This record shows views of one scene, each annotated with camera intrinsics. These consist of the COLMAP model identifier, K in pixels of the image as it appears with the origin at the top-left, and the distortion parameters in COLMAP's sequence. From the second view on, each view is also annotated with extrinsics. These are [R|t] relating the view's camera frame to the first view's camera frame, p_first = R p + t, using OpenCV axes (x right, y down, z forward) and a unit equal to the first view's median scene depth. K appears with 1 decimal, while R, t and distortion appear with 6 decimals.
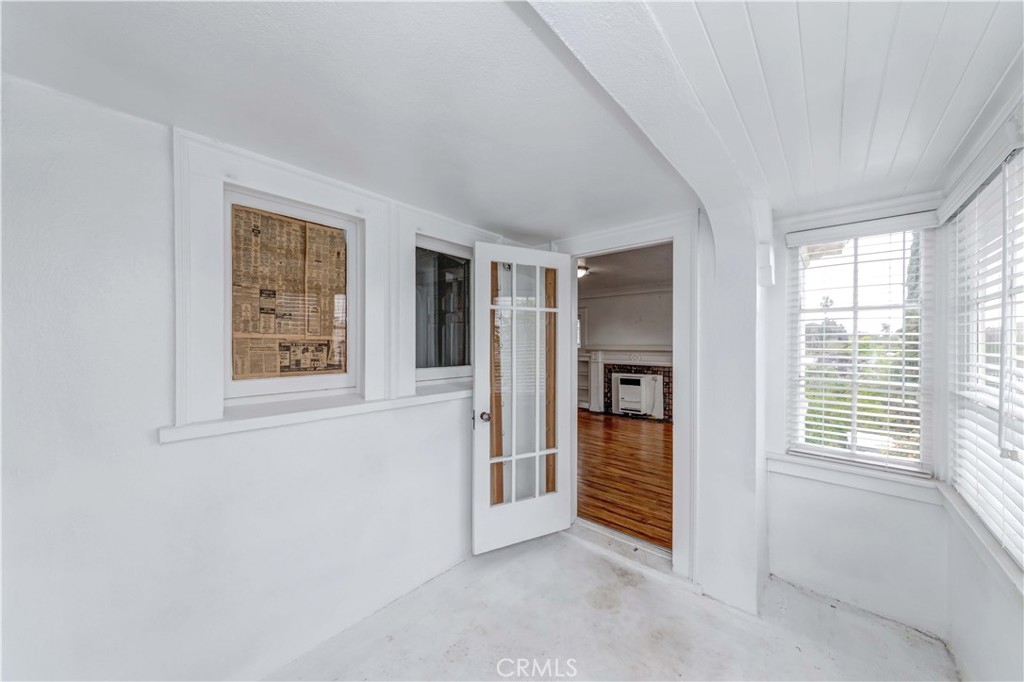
lens RADIAL K [[363.7, 0, 520.1], [0, 363.7, 342.6], [0, 0, 1]] dist [-0.003720, -0.000231]
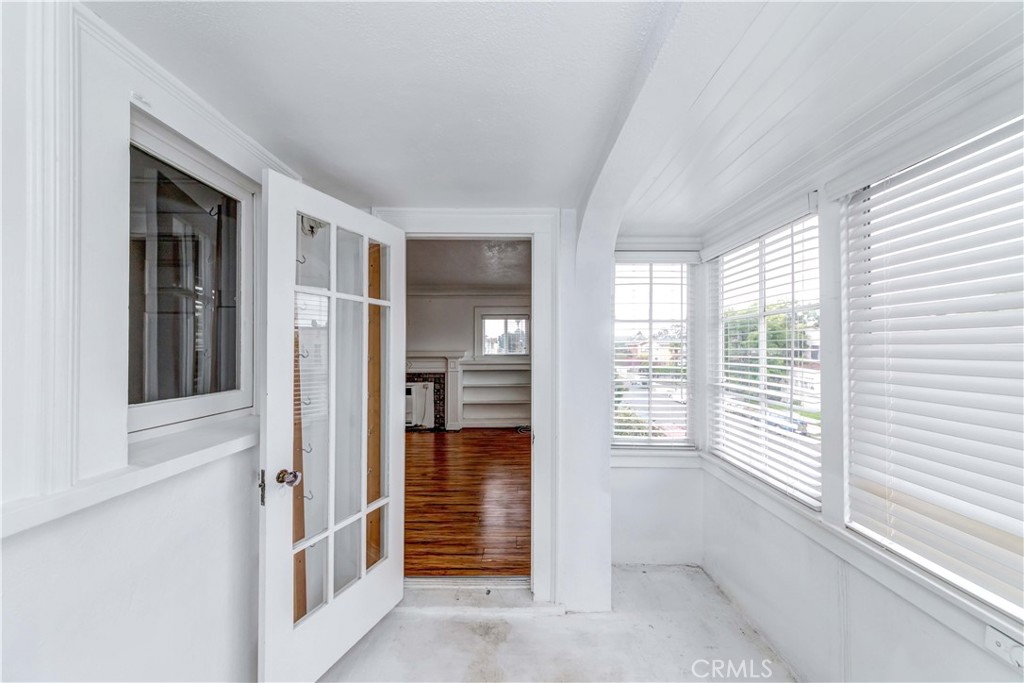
lens RADIAL K [[363.7, 0, 511.4], [0, 363.7, 346.0], [0, 0, 1]] dist [-0.003720, -0.000231]
pose [[0.749419, 0.004142, 0.662083, -0.242280], [-0.000627, 0.999984, -0.005546, -0.001956], [-0.662096, 0.003741, 0.749410, 0.382627]]
